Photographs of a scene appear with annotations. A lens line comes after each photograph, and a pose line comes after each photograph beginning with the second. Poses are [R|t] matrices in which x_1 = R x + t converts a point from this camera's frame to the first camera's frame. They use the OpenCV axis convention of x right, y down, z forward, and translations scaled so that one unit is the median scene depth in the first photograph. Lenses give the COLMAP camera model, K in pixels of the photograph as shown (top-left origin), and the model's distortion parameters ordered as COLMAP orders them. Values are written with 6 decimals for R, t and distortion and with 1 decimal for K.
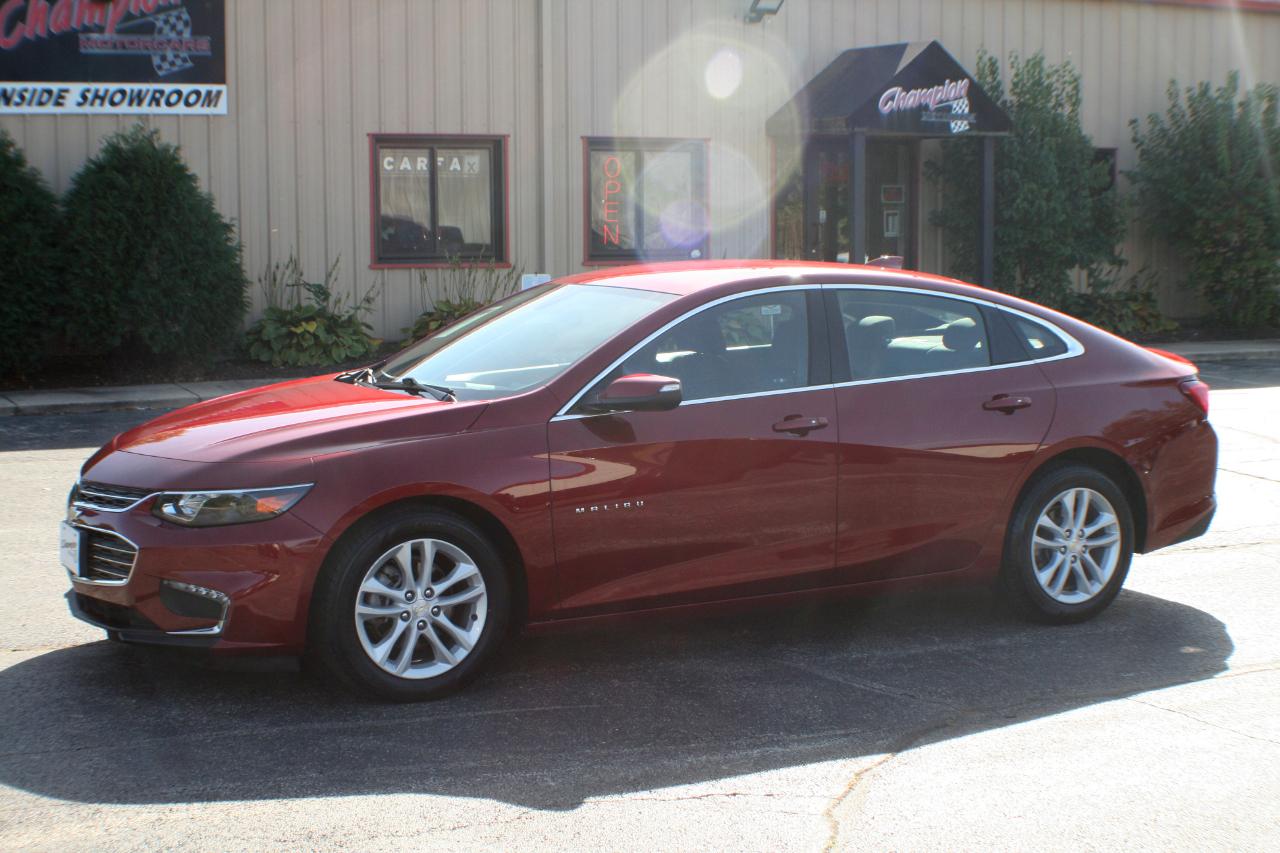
lens RADIAL K [[1925.6, 0, 639.1], [0, 1925.6, 493.5], [0, 0, 1]] dist [-0.167335, 0.082670]
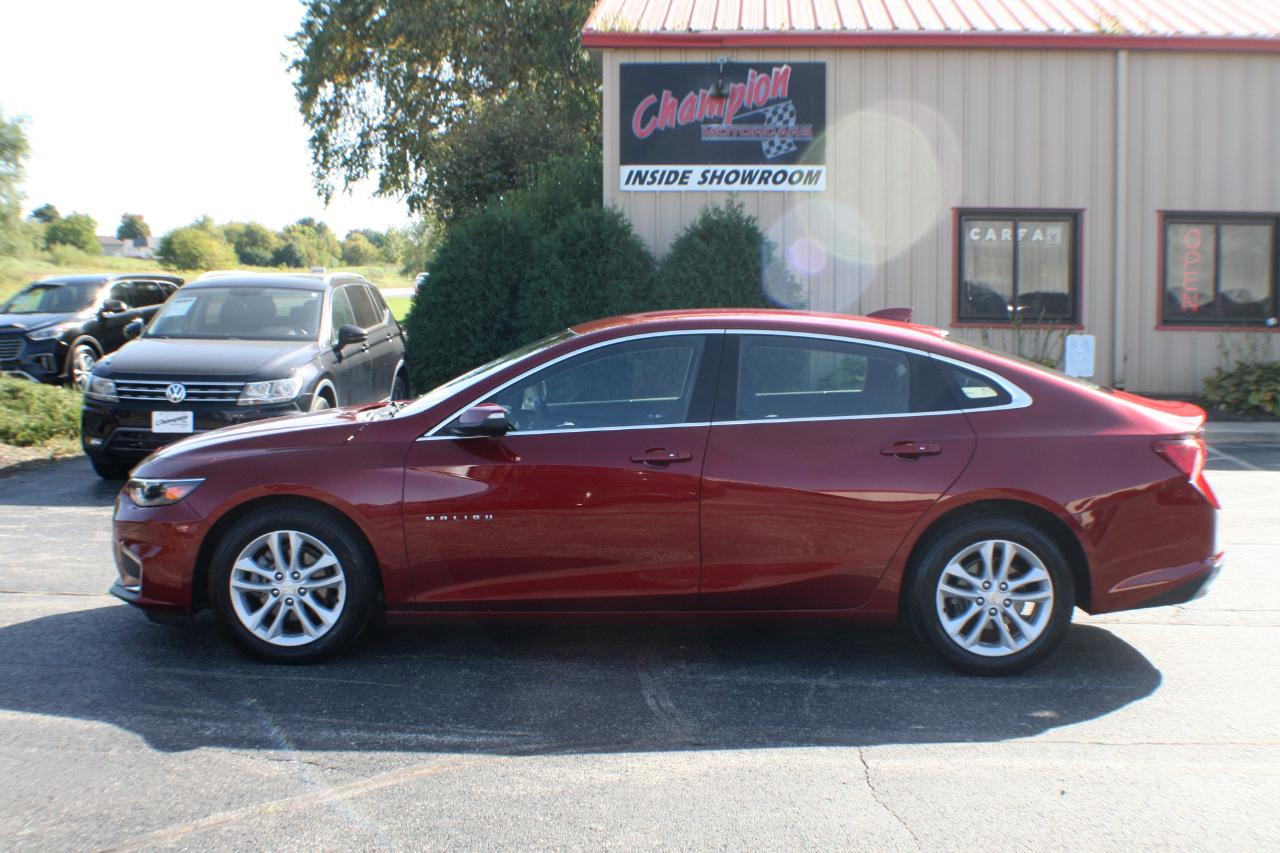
lens RADIAL K [[1669.8, 0, 640.4], [0, 1669.8, 494.0], [0, 0, 1]] dist [-0.165178, 0.067562]
pose [[0.870475, 0.064080, -0.488023, 0.200105], [-0.073736, 0.997278, -0.000573, -0.005170], [0.486658, 0.036484, 0.872830, 0.065279]]
